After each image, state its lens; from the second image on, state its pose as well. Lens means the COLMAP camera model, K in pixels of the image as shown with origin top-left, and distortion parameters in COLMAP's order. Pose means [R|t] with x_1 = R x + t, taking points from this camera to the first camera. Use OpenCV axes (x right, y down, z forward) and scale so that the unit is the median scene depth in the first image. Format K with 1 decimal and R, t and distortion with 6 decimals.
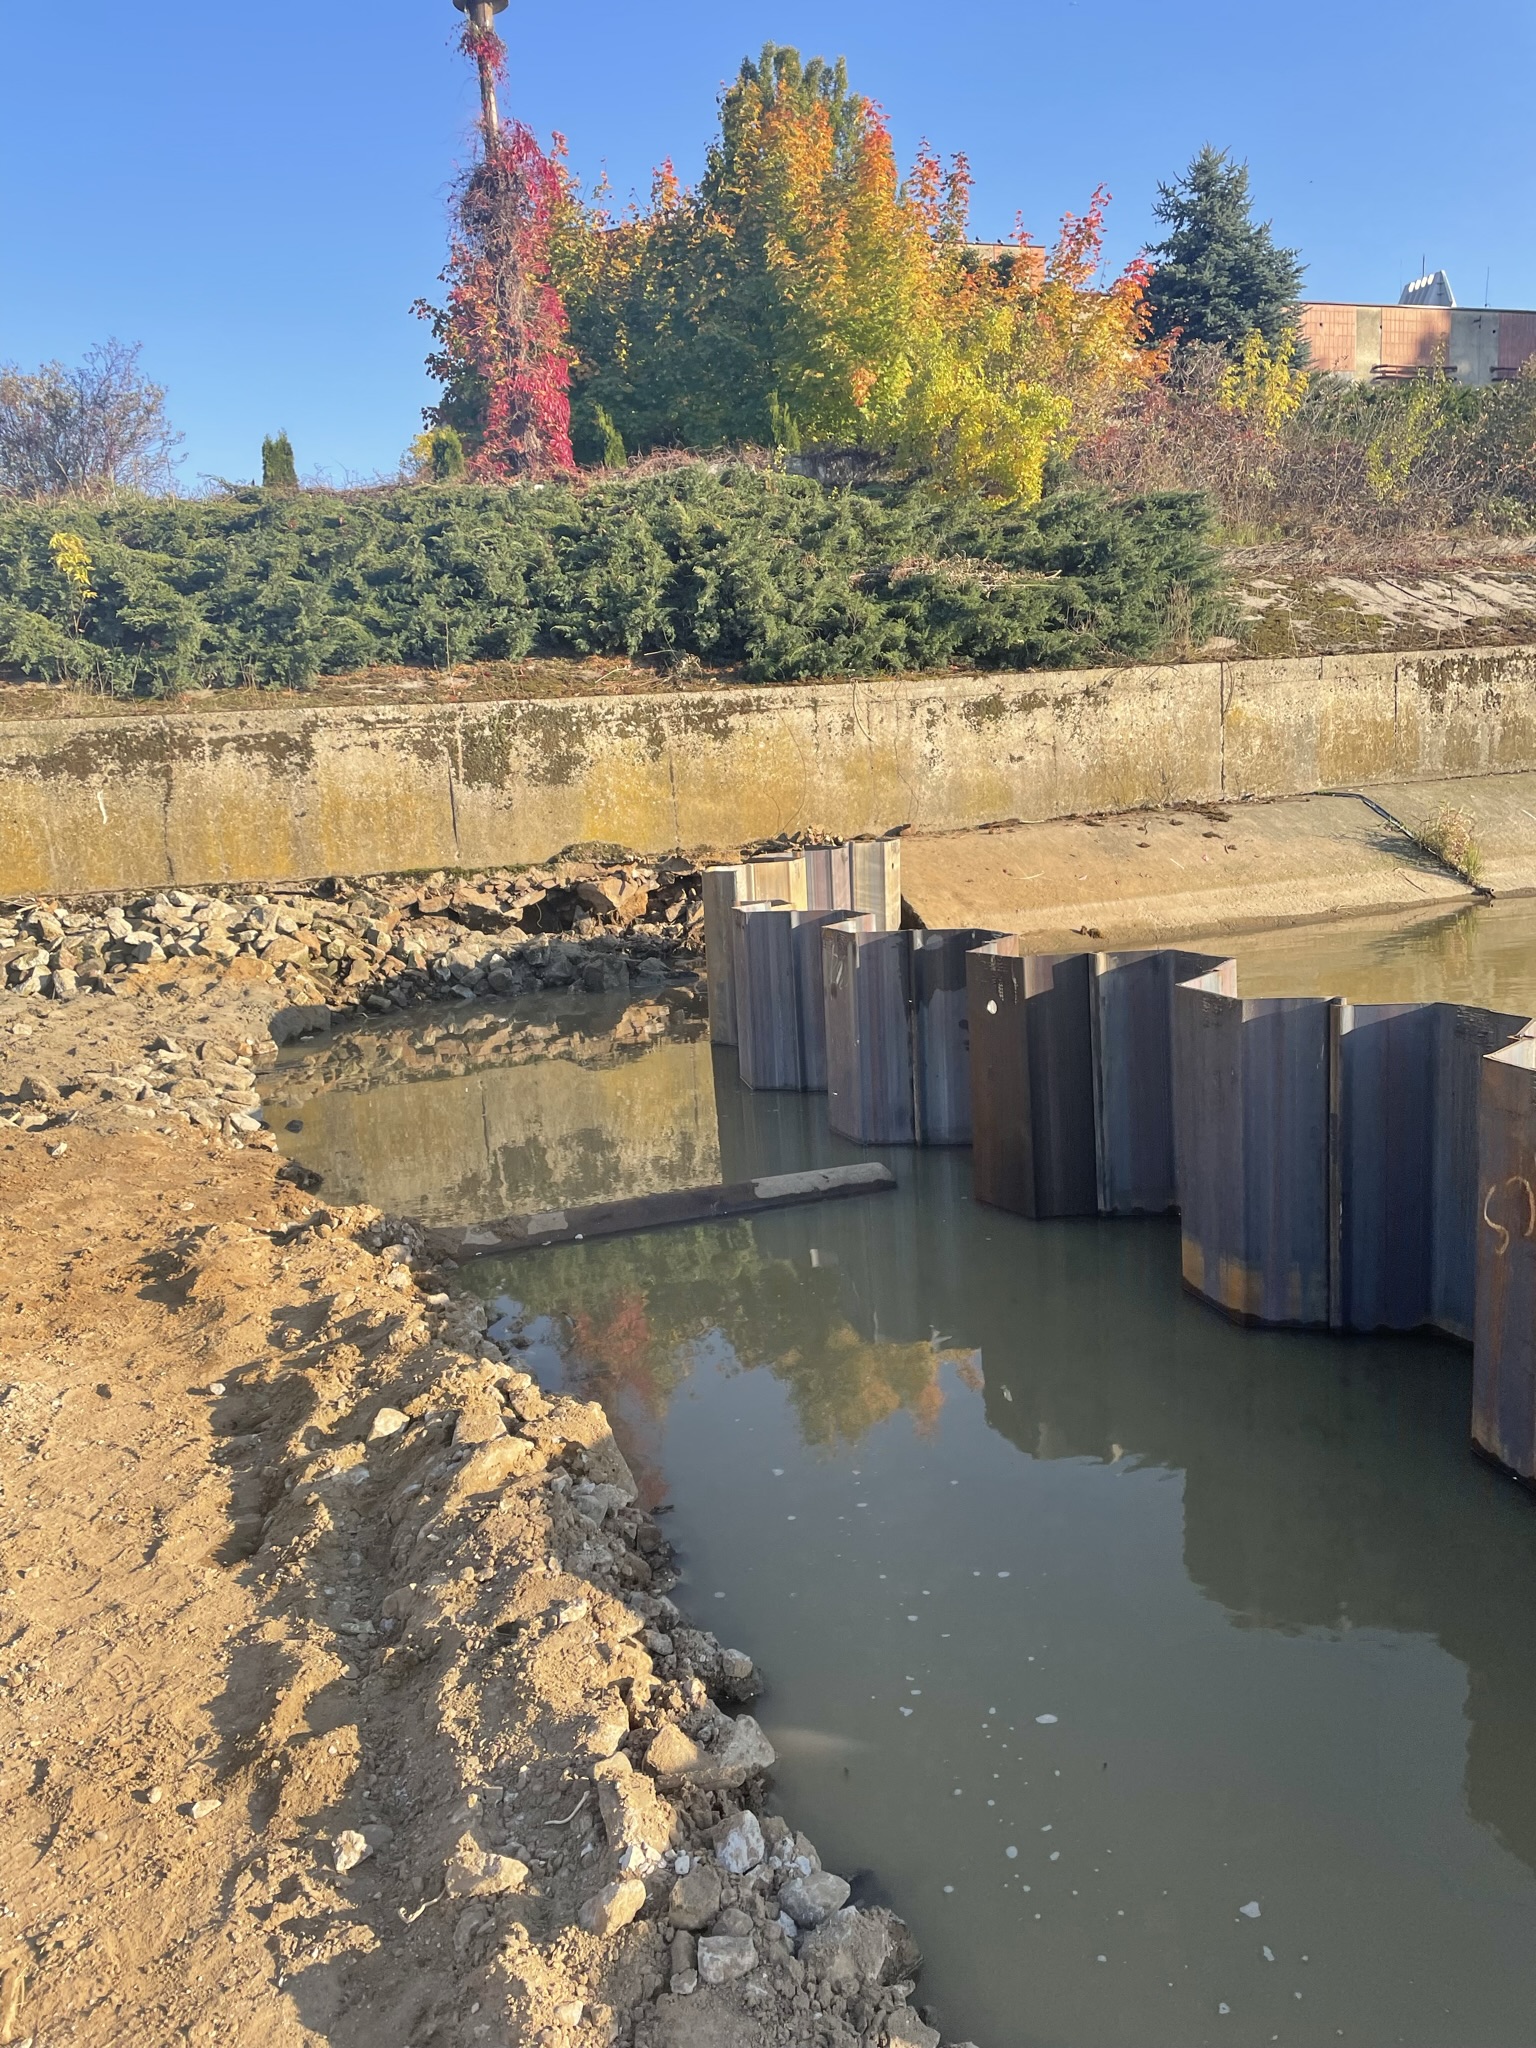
lens RADIAL K [[1540.9, 0, 781.1], [0, 1540.9, 1017.9], [0, 0, 1]] dist [0.101451, -0.117406]
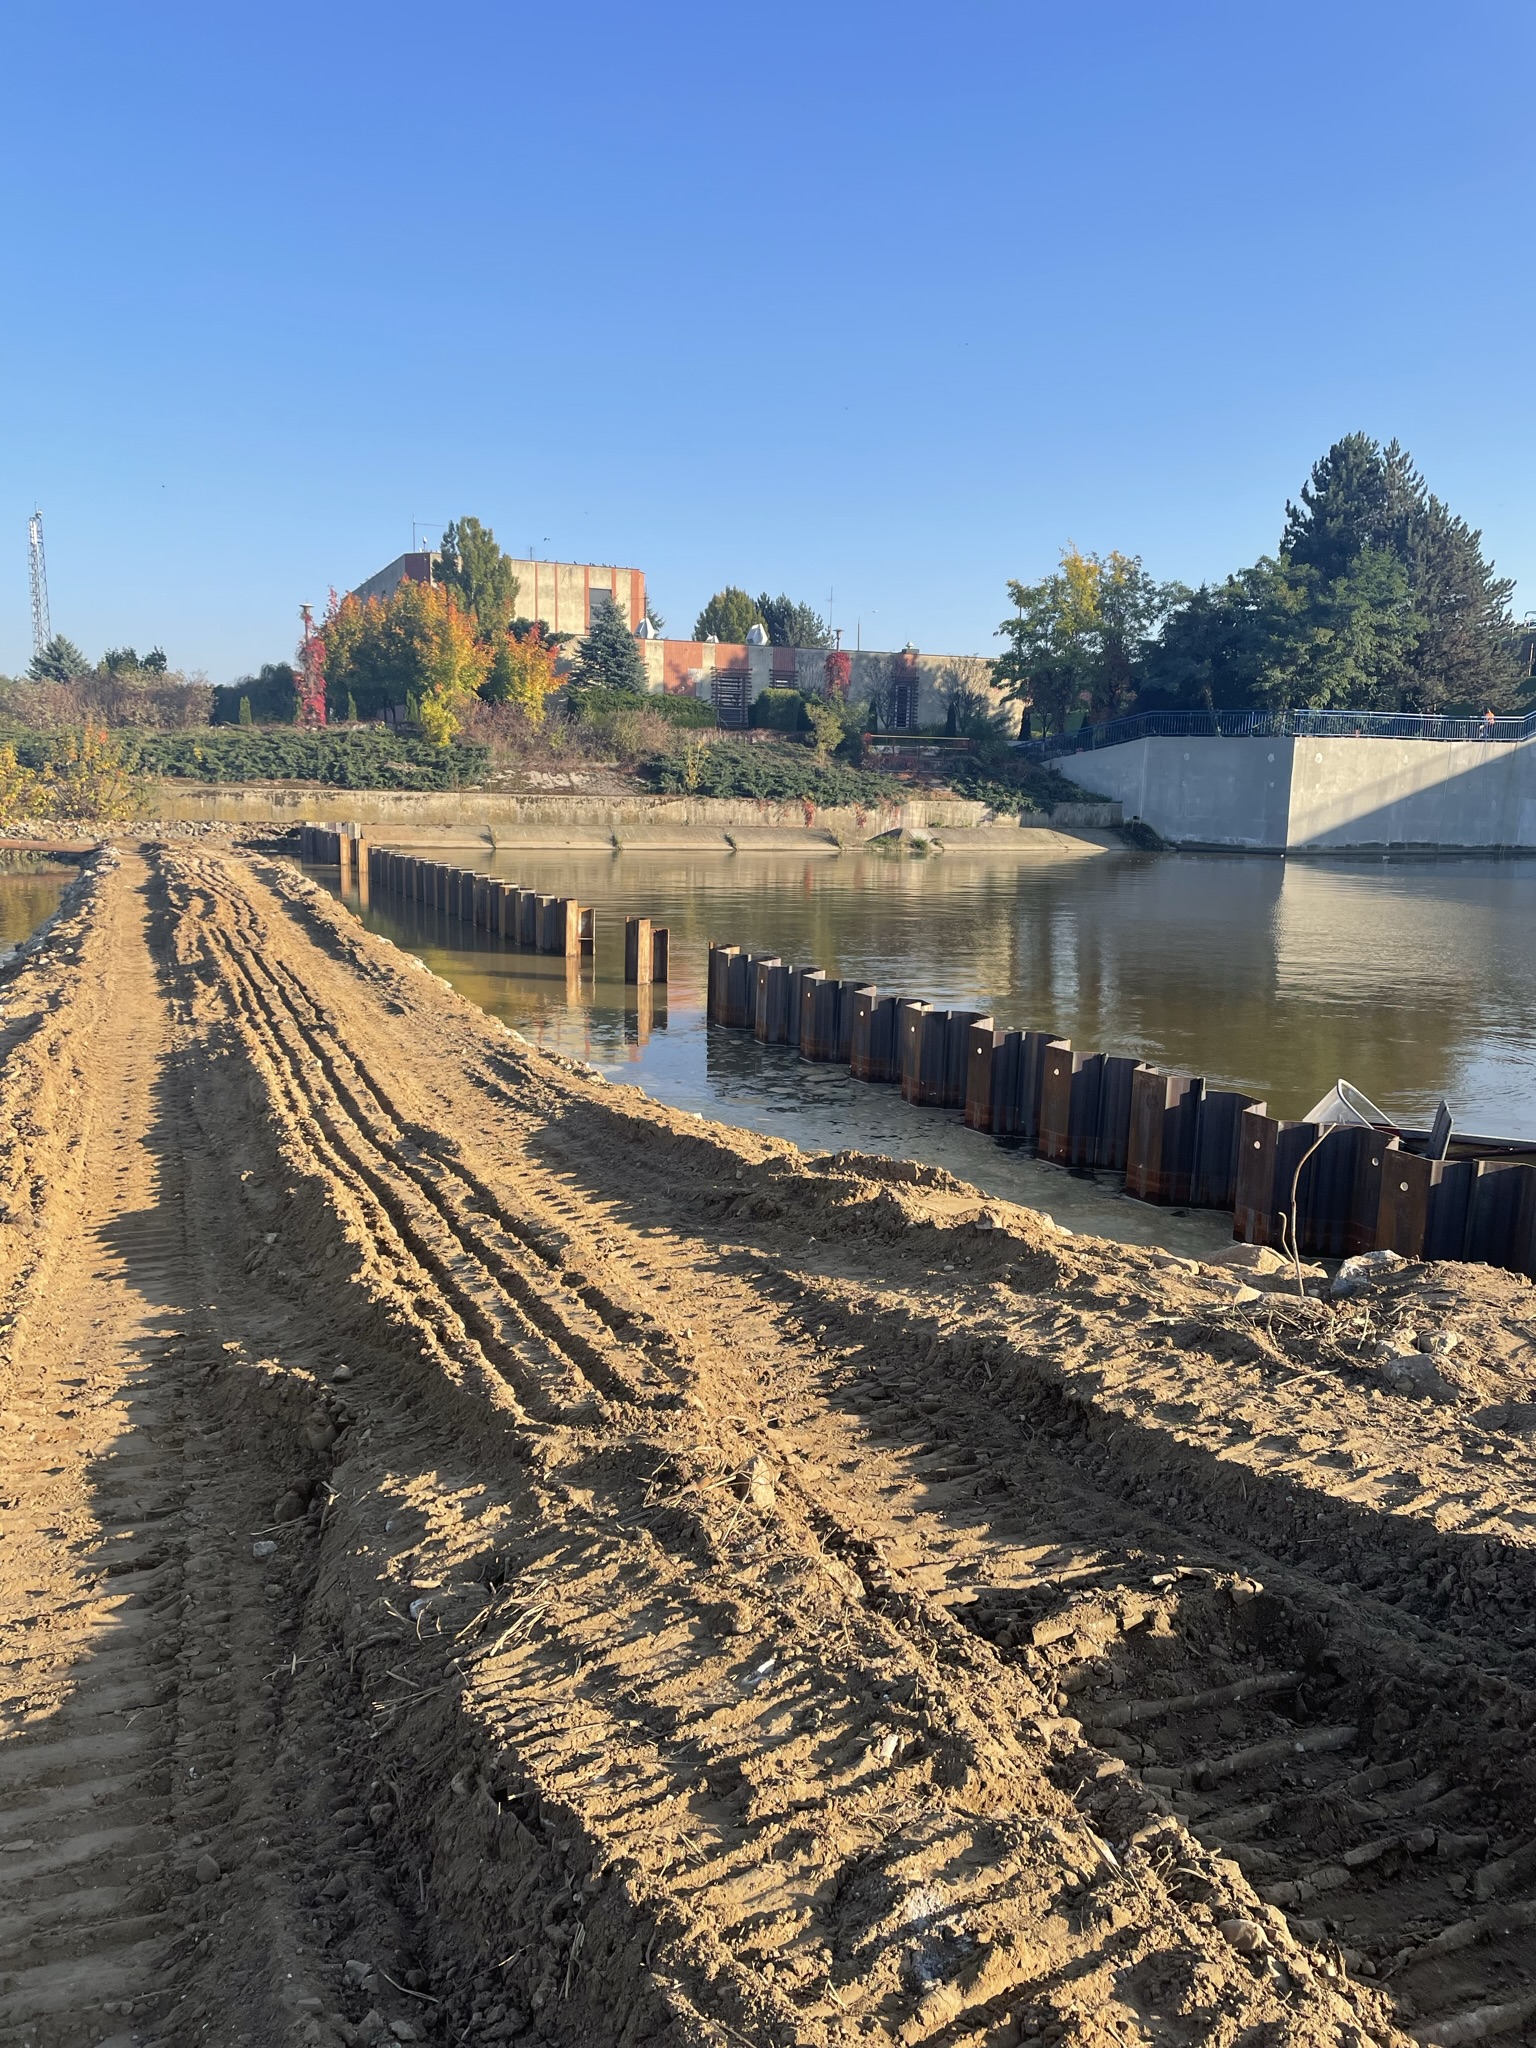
lens RADIAL K [[1540.9, 0, 780.6], [0, 1540.9, 1039.2], [0, 0, 1]] dist [0.101451, -0.117406]
pose [[0.996533, 0.075317, 0.035332, 1.169268], [-0.074649, 0.997012, -0.019868, 0.519685], [-0.036723, 0.017161, 0.999178, -3.651763]]
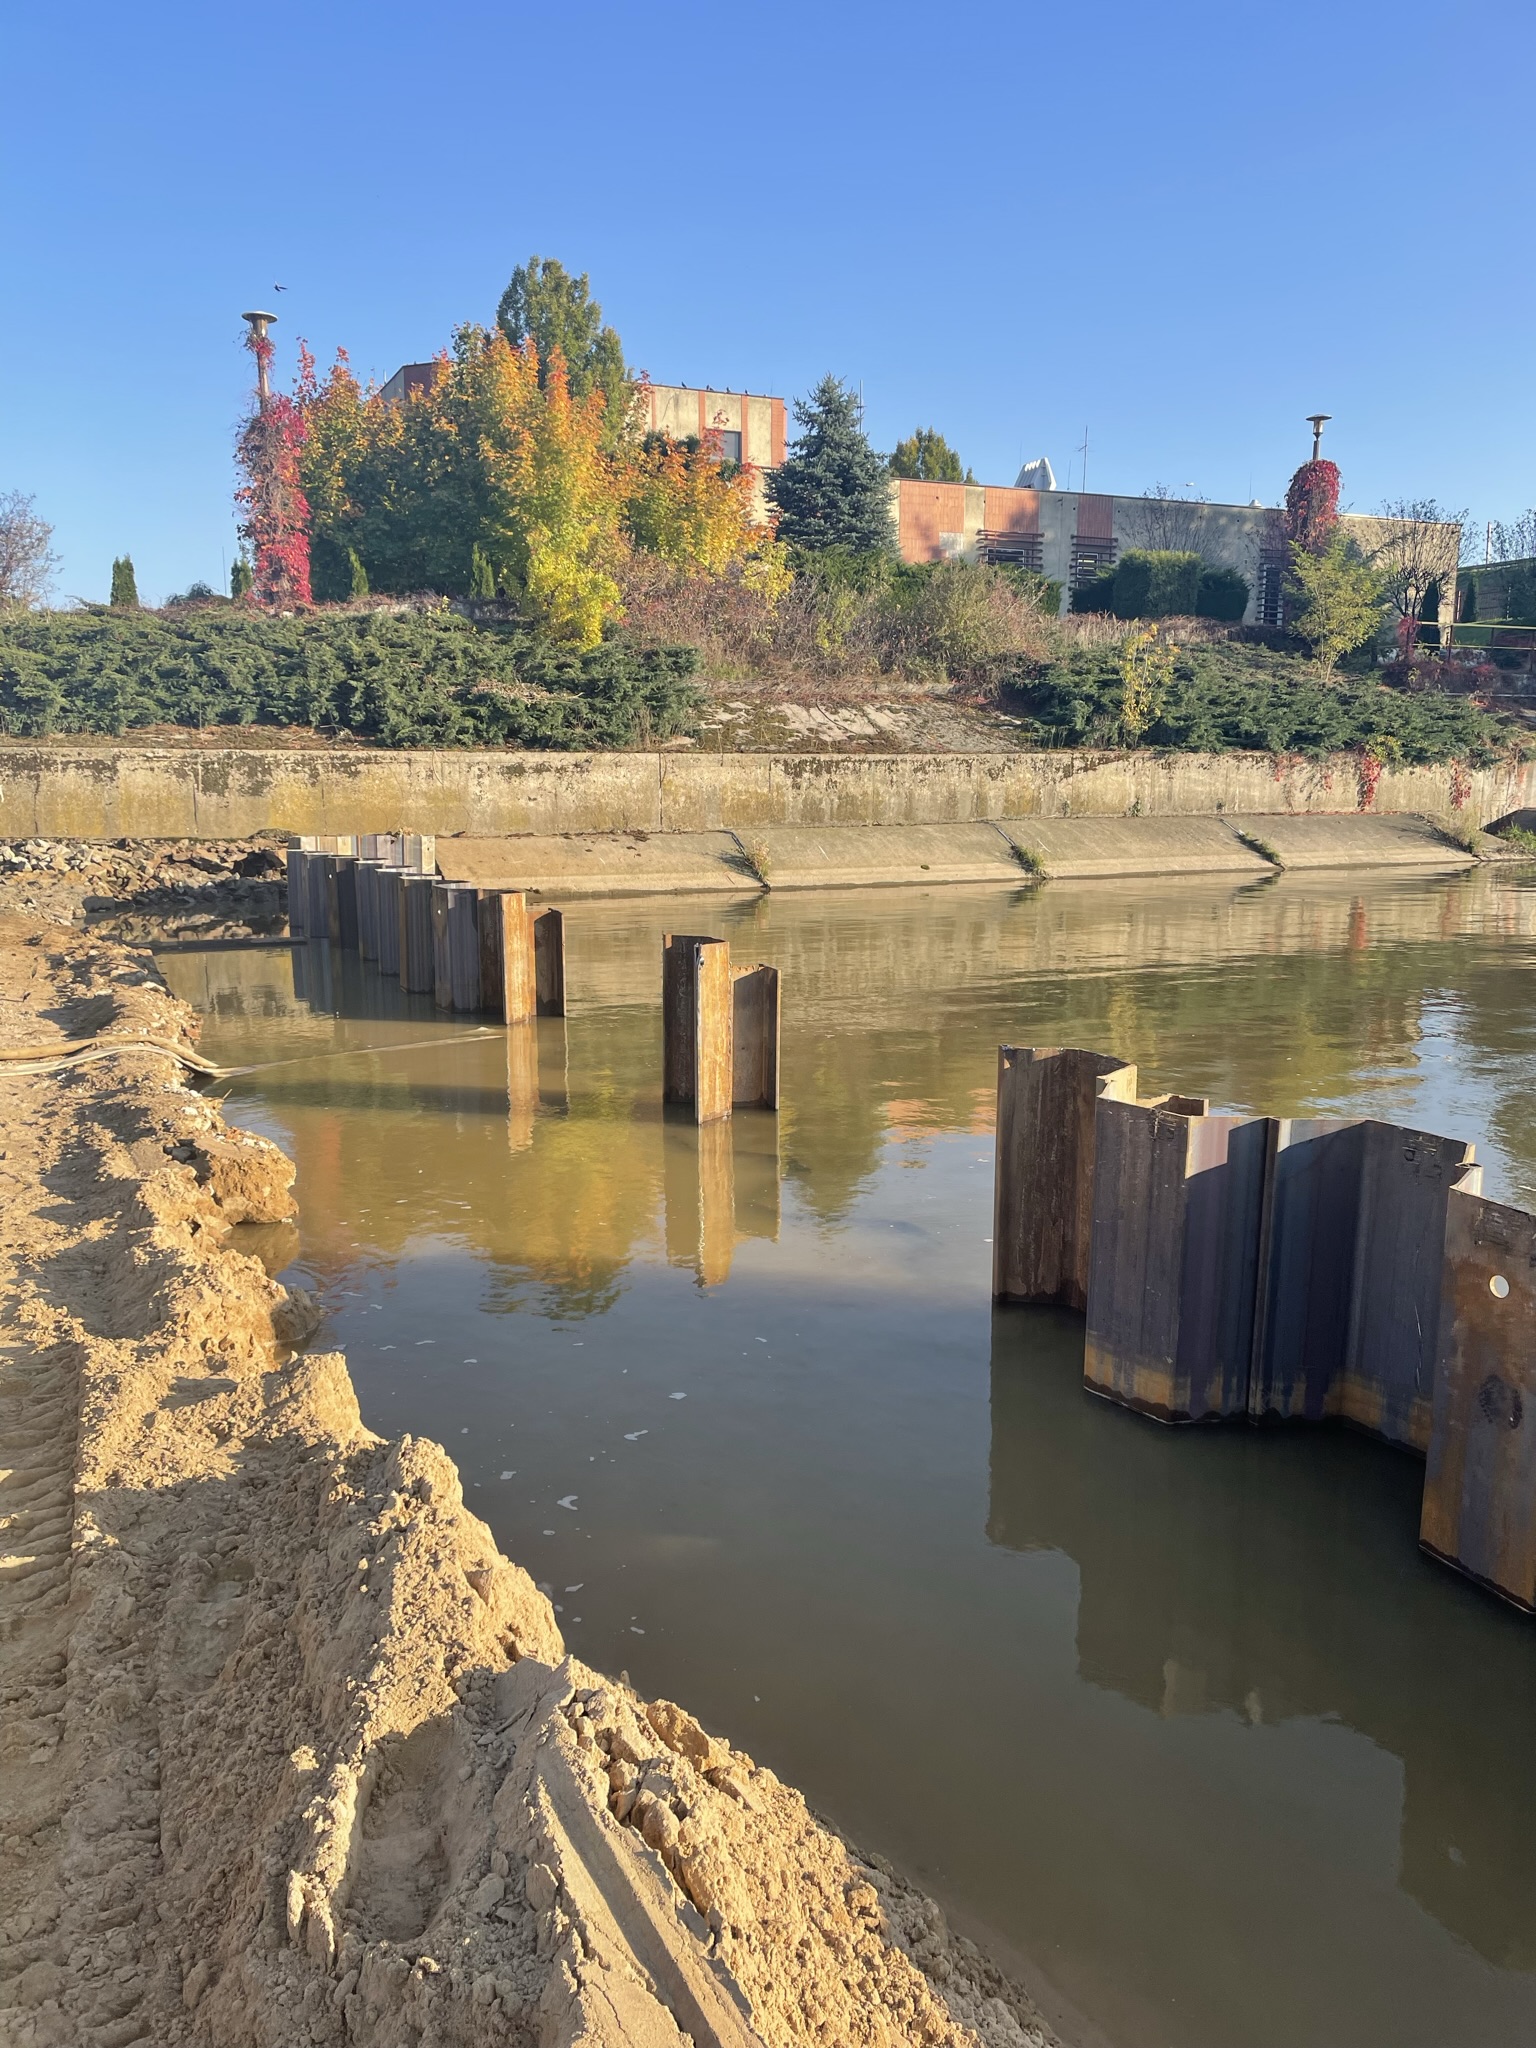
lens RADIAL K [[1540.9, 0, 760.3], [0, 1540.9, 1036.9], [0, 0, 1]] dist [0.101451, -0.117406]
pose [[0.996509, 0.047094, 0.068935, 0.315929], [-0.046120, 0.998813, -0.015658, 0.126924], [-0.069591, 0.012424, 0.997498, -0.826324]]
